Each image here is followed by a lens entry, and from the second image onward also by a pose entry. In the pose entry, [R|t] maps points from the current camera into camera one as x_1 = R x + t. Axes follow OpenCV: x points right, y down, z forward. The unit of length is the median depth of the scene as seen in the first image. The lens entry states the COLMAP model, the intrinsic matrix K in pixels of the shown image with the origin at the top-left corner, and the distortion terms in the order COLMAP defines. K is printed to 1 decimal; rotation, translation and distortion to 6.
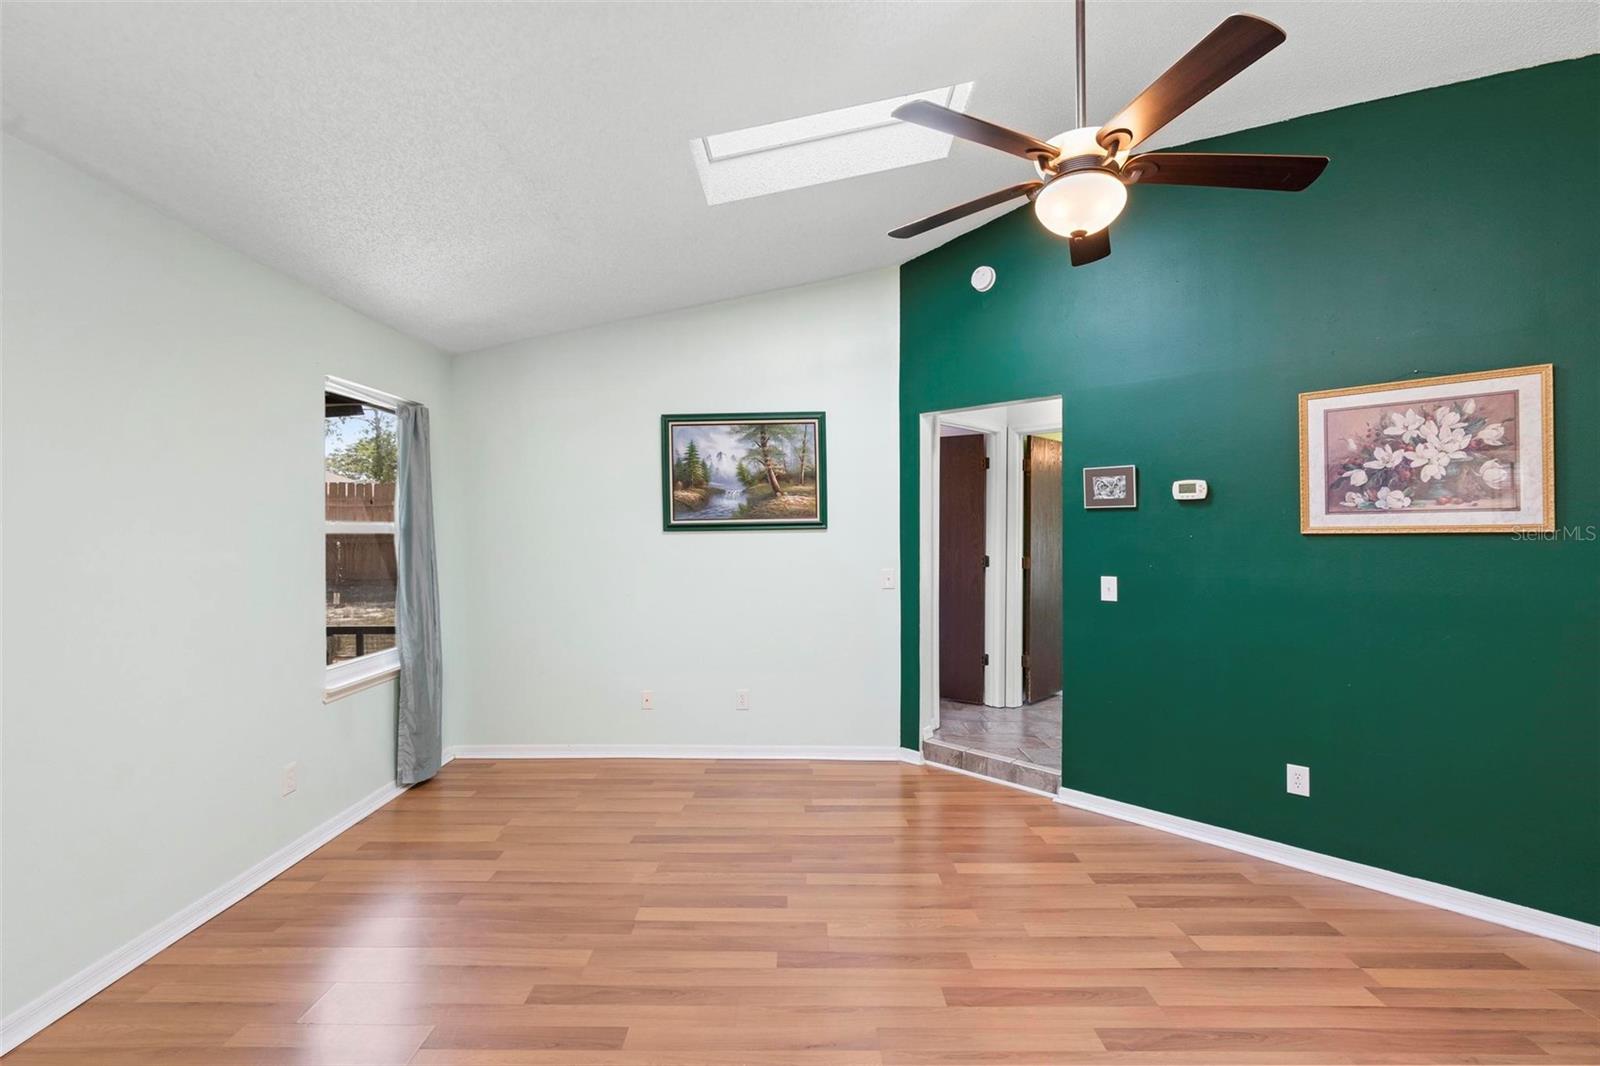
lens RADIAL K [[727.7, 0, 793.1], [0, 727.7, 526.8], [0, 0, 1]] dist [-0.007789, 0.003919]
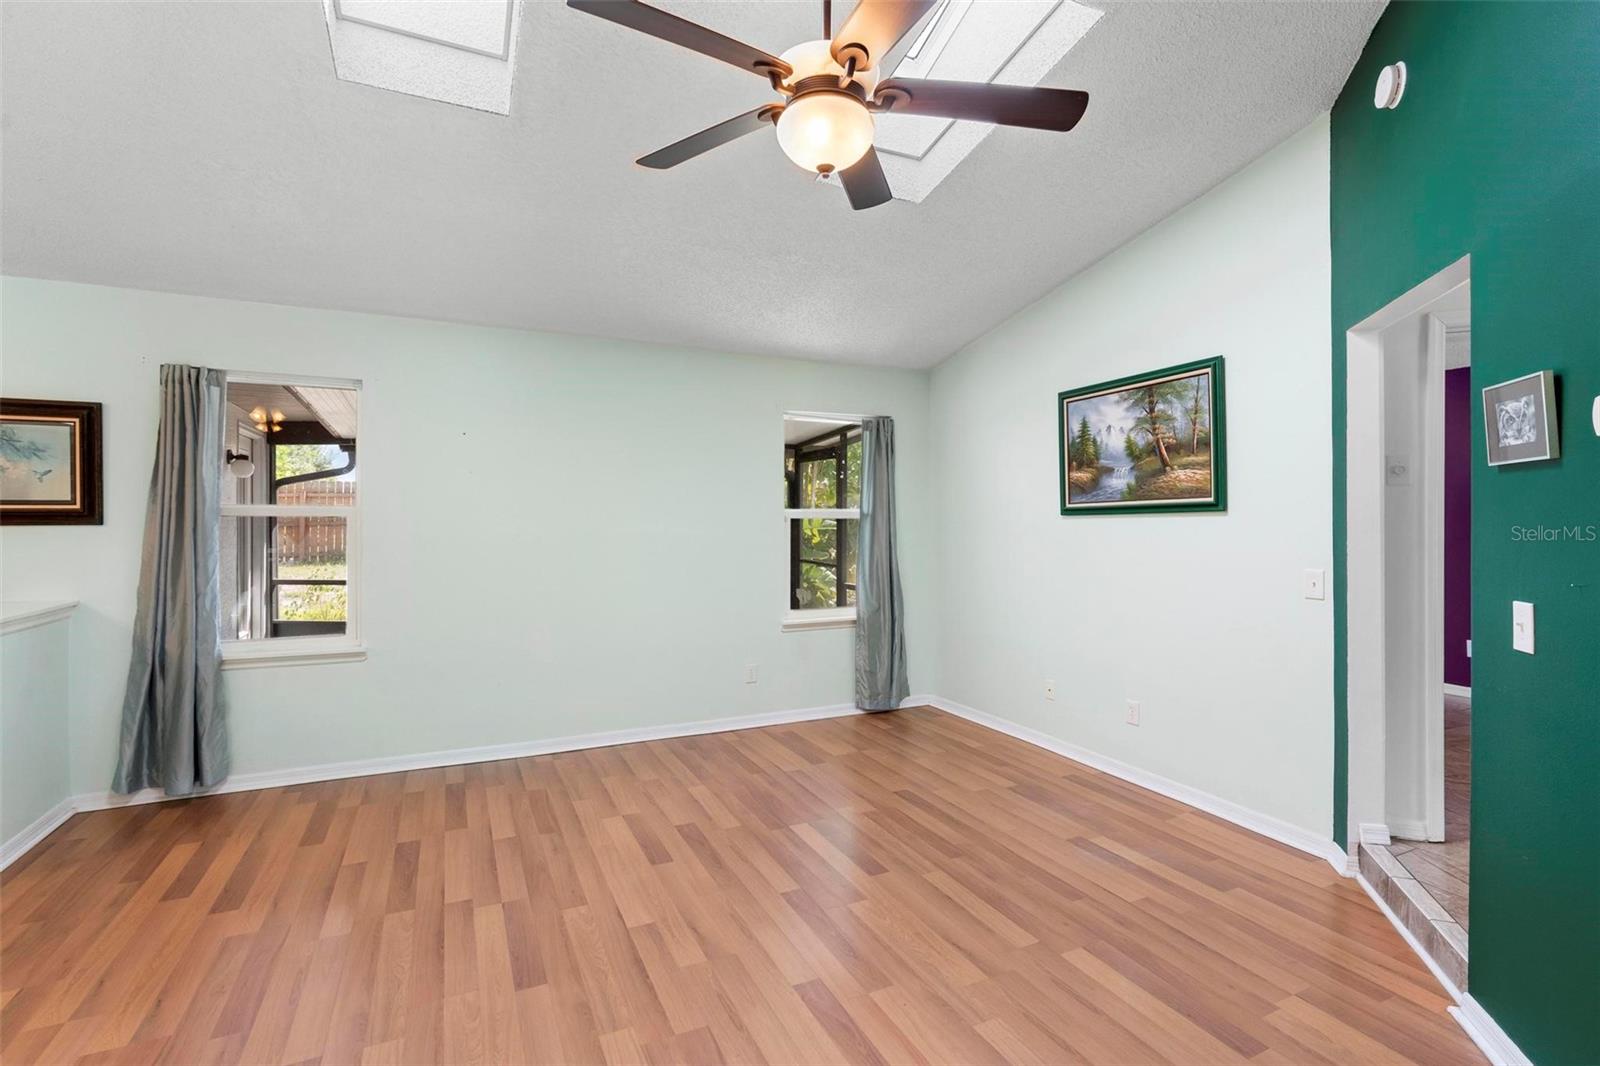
lens RADIAL K [[727.7, 0, 793.6], [0, 727.7, 519.2], [0, 0, 1]] dist [-0.007789, 0.003919]
pose [[0.433621, -0.000438, -0.901095, 0.662726], [0.007475, 0.999967, 0.003111, 0.006891], [0.901064, -0.008085, 0.433610, 0.343588]]
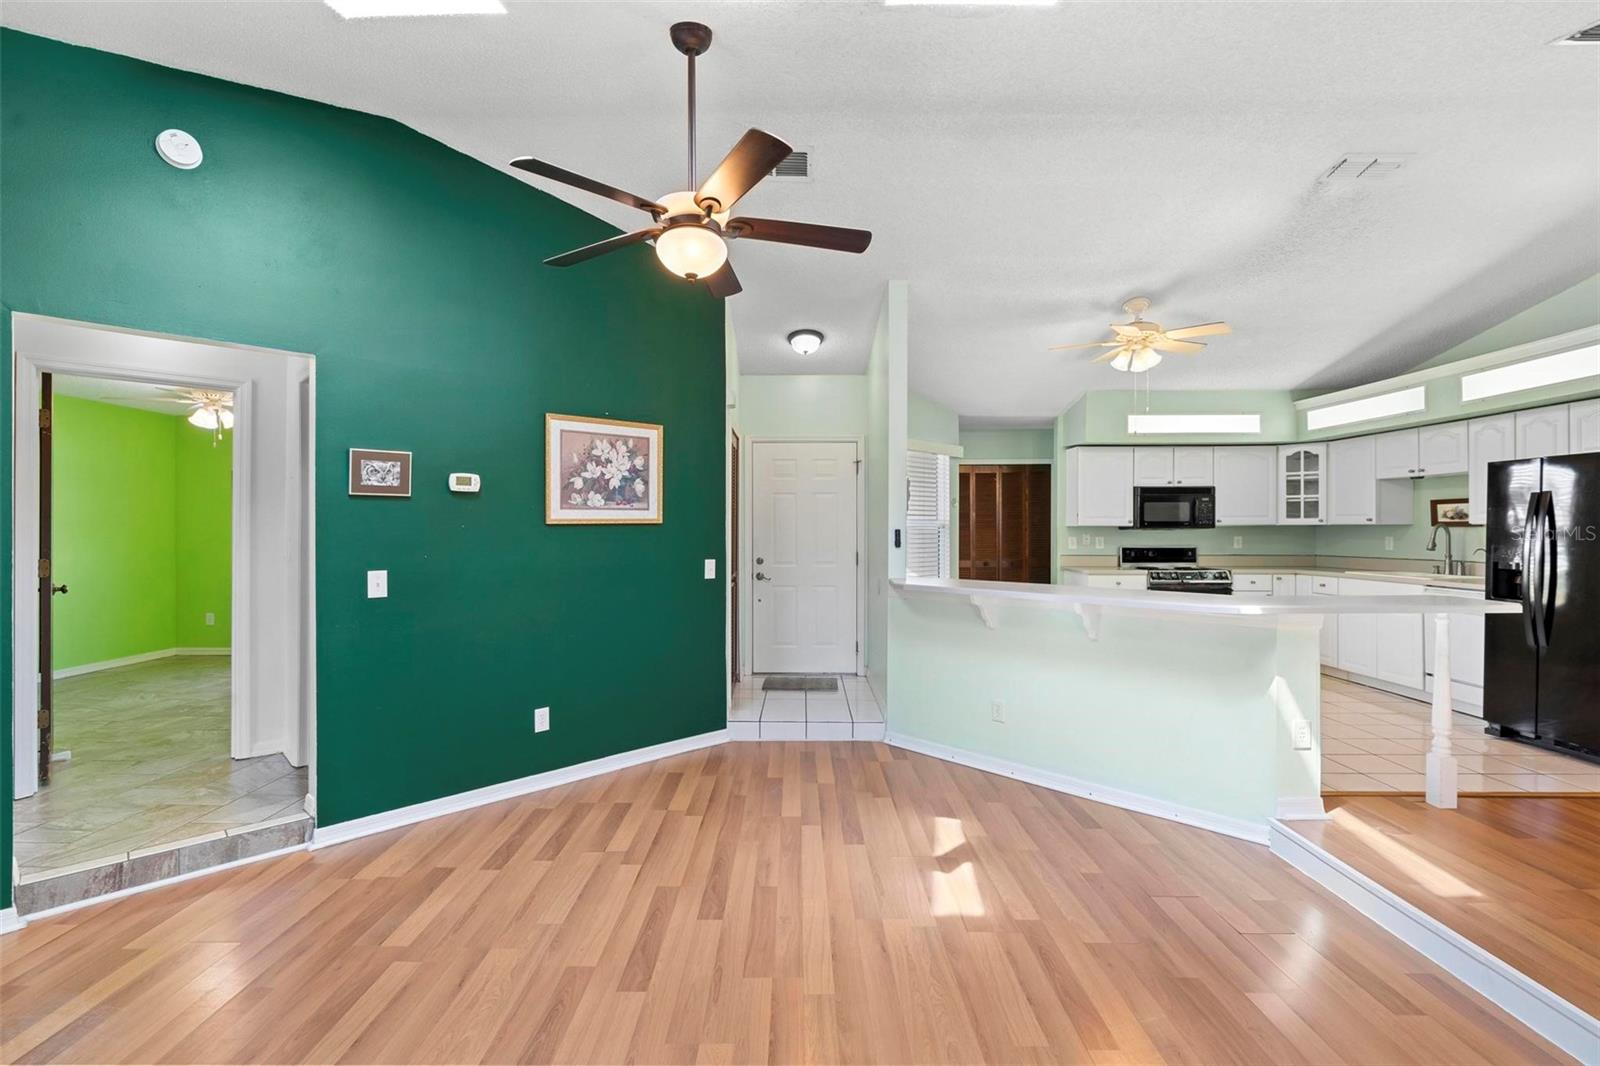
lens RADIAL K [[727.7, 0, 793.8], [0, 727.7, 531.0], [0, 0, 1]] dist [-0.007789, 0.003919]
pose [[-0.003136, -0.009225, 0.999953, -0.476234], [-0.010340, 0.999904, 0.009192, 0.004705], [-0.999942, -0.010310, -0.003231, 0.482634]]
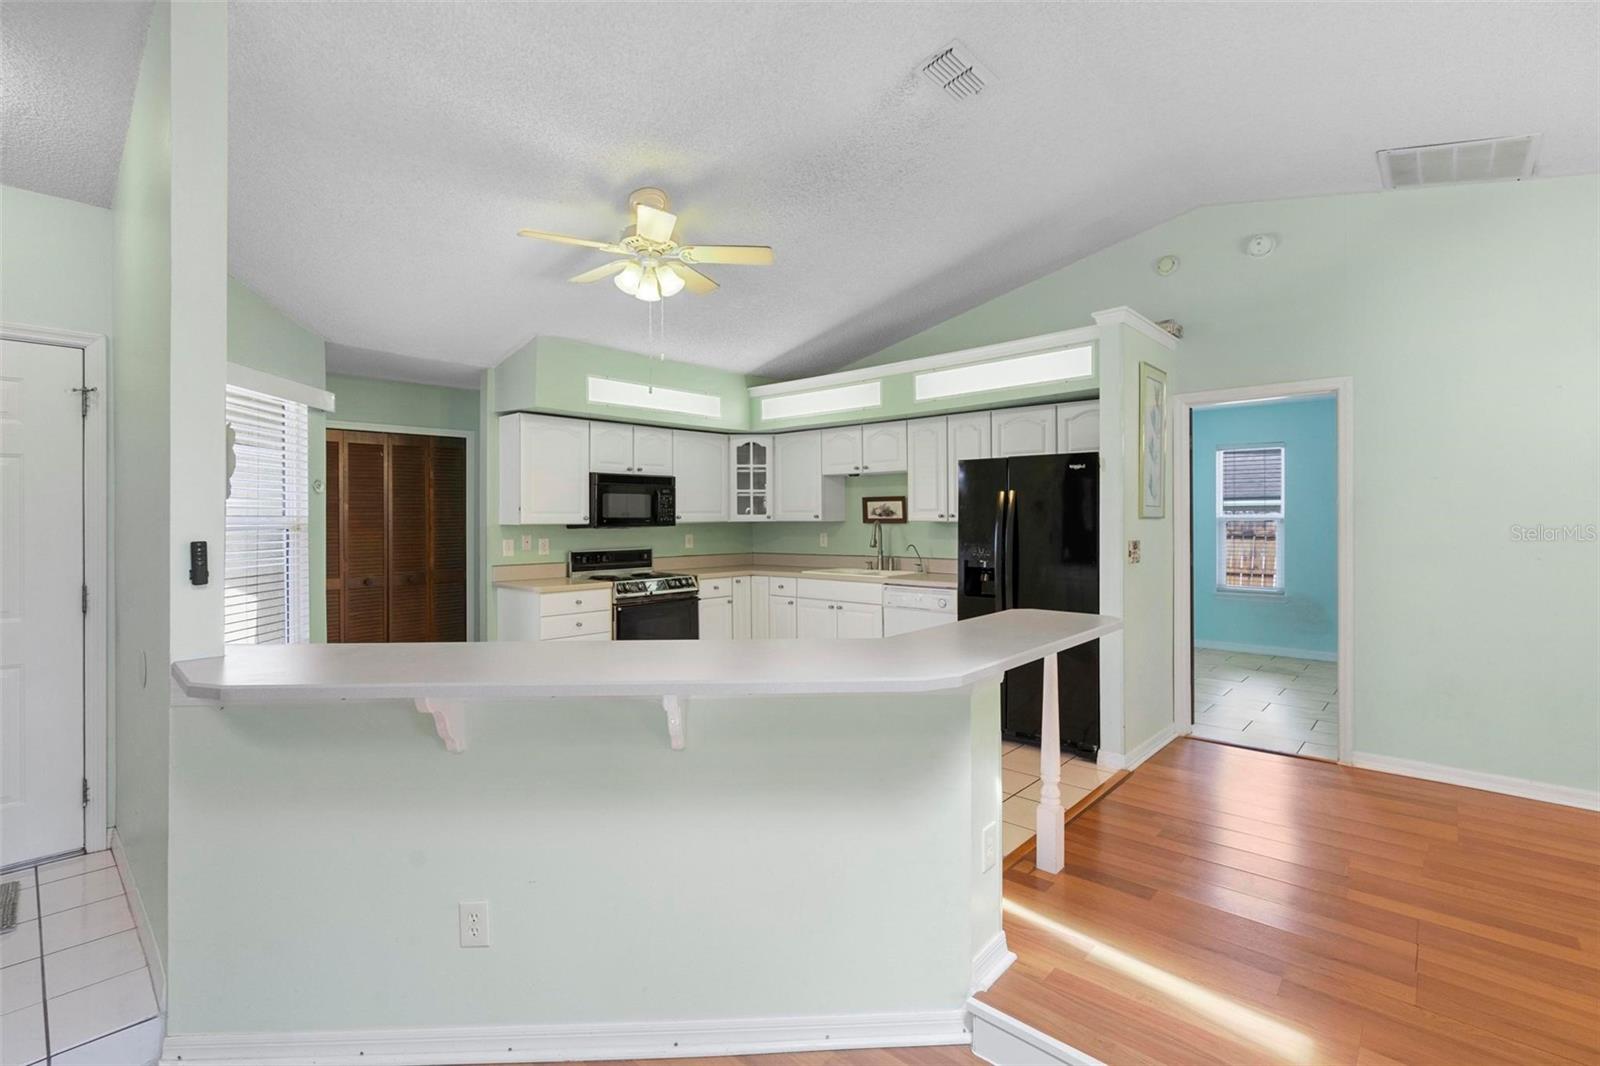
lens RADIAL K [[727.7, 0, 795.5], [0, 727.7, 518.8], [0, 0, 1]] dist [-0.007789, 0.003919]
pose [[-0.743571, -0.001397, 0.668655, 0.127963], [-0.006680, 0.999963, -0.005340, -0.005511], [-0.668623, -0.008438, -0.743553, 0.398337]]
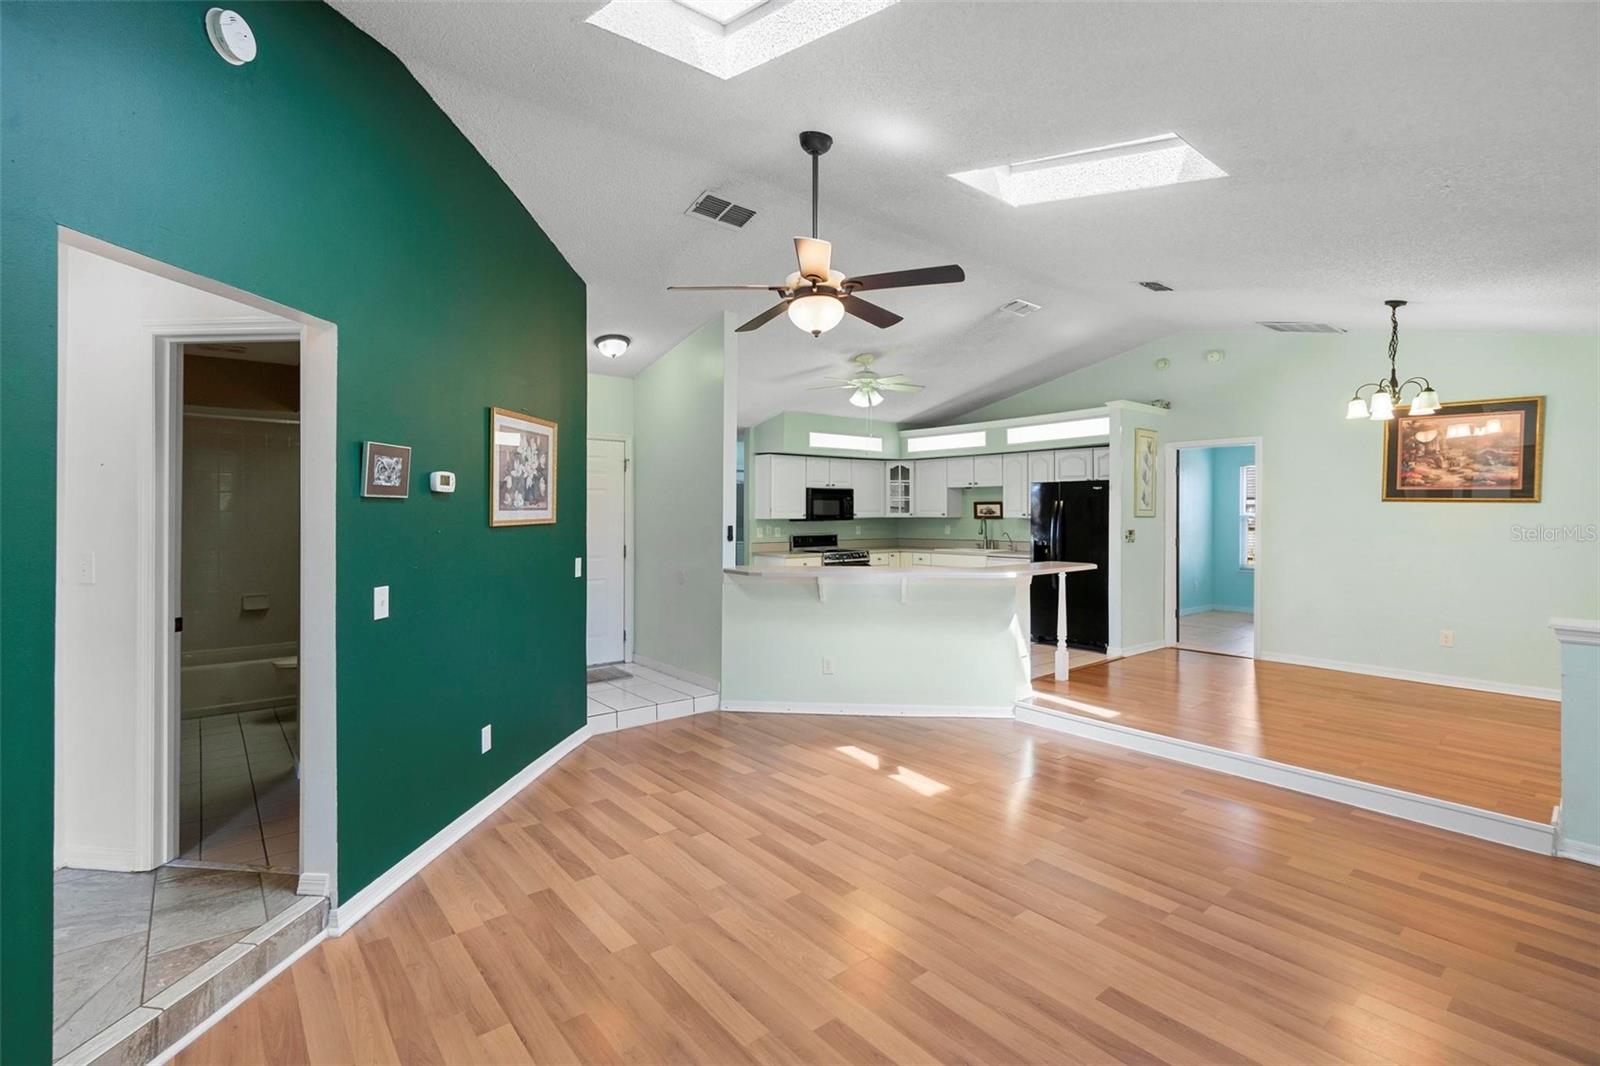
lens RADIAL K [[727.7, 0, 800.0], [0, 727.7, 521.0], [0, 0, 1]] dist [-0.007789, 0.003919]
pose [[-0.641225, -0.012296, 0.767254, -0.433940], [-0.009749, 0.999921, 0.007877, -0.011483], [-0.767291, -0.002429, -0.641294, 1.153553]]
